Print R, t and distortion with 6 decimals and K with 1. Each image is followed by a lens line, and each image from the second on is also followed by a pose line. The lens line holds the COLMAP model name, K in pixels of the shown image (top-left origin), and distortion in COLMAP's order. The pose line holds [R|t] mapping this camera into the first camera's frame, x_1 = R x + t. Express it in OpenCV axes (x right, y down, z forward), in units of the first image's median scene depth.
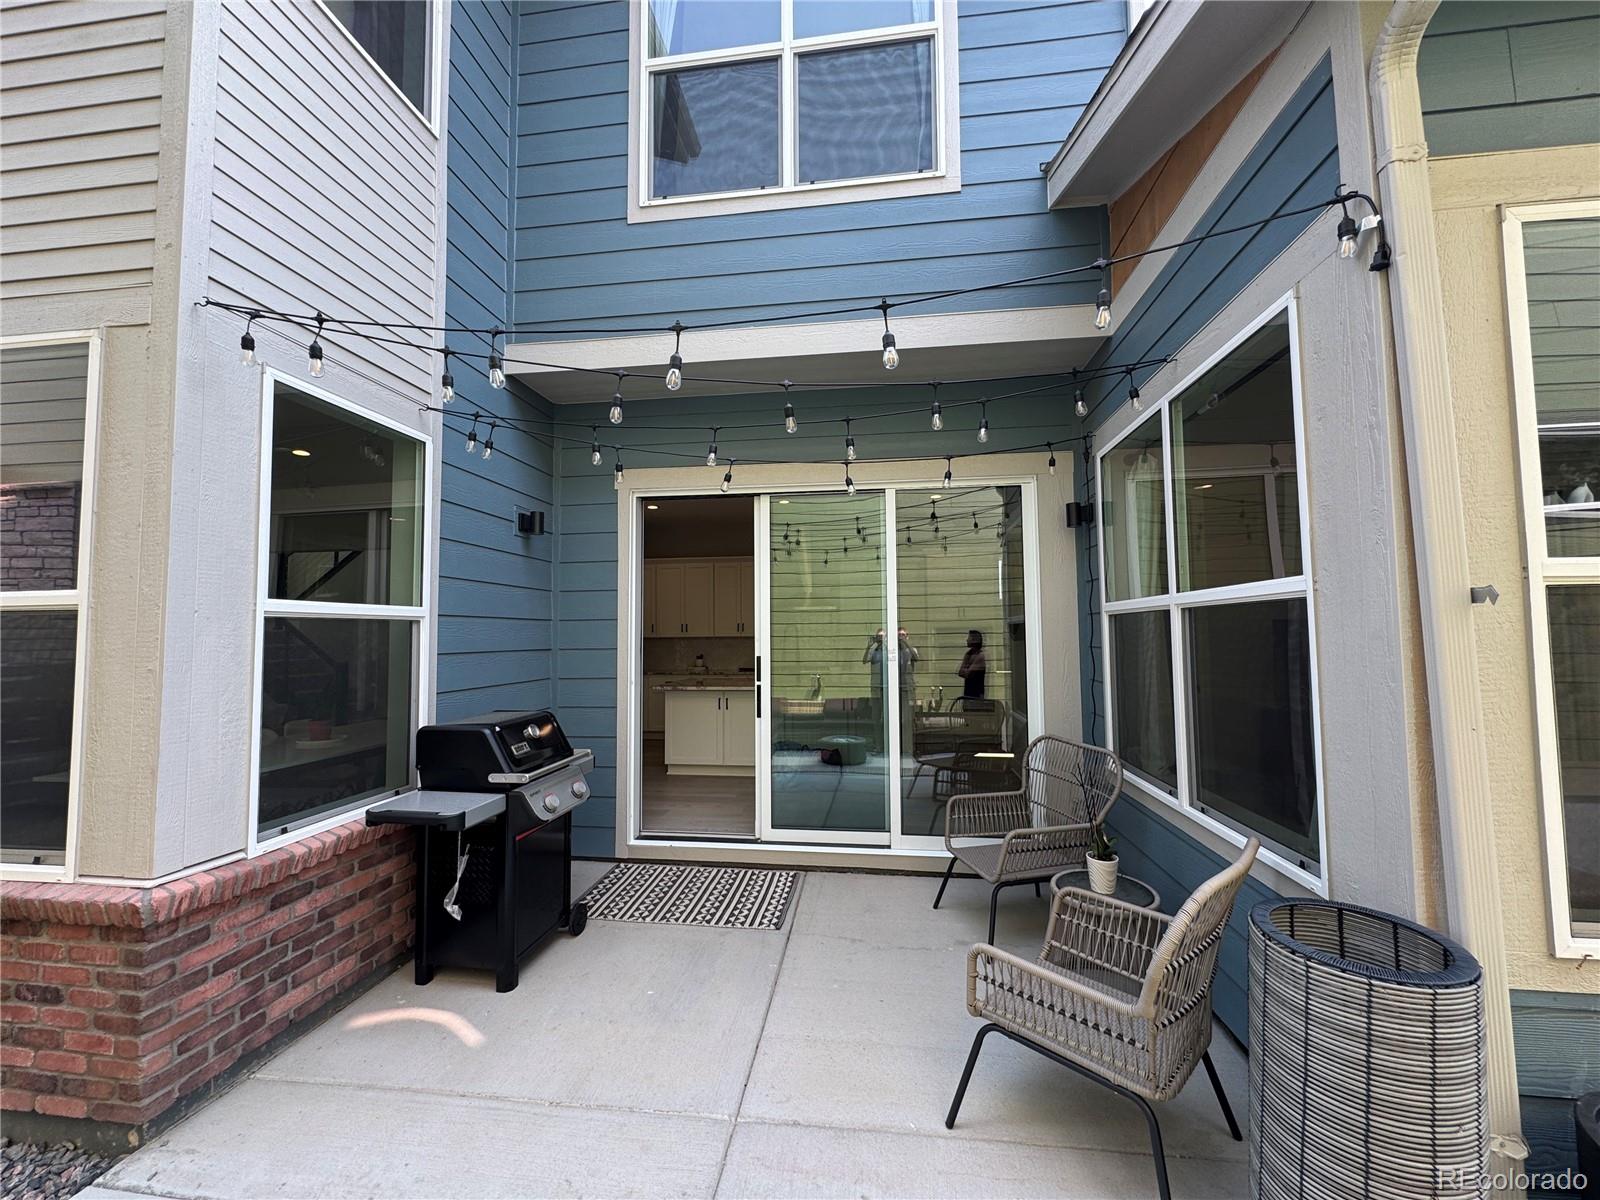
lens RADIAL K [[639.5, 0, 802.6], [0, 639.5, 596.6], [0, 0, 1]] dist [-0.003197, 0.000594]
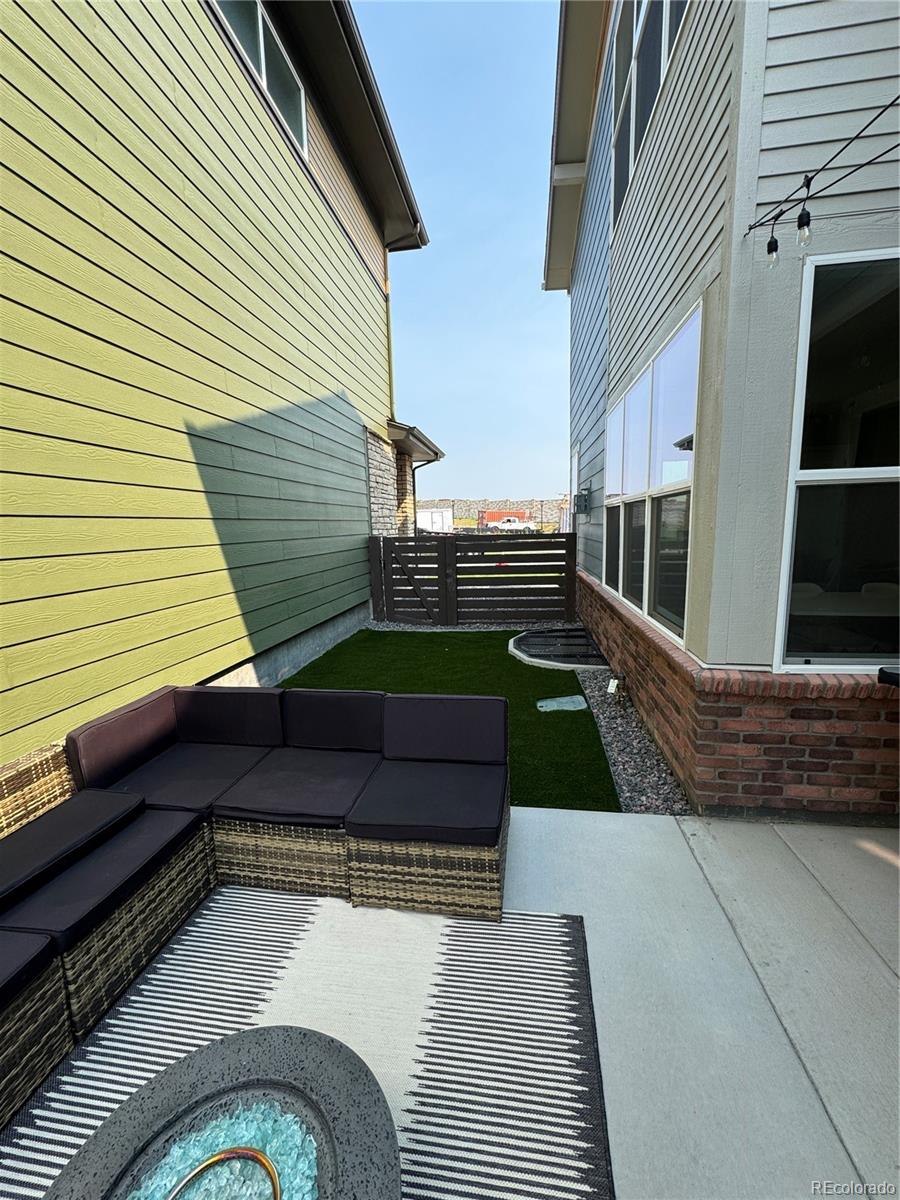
lens RADIAL K [[479.6, 0, 448.6], [0, 479.6, 596.9], [0, 0, 1]] dist [-0.003197, 0.000594]
pose [[-0.026305, 0.159442, -0.986857, 0.102098], [0.087258, 0.983797, 0.156622, 0.041039], [0.995838, -0.081991, -0.039791, 0.376763]]
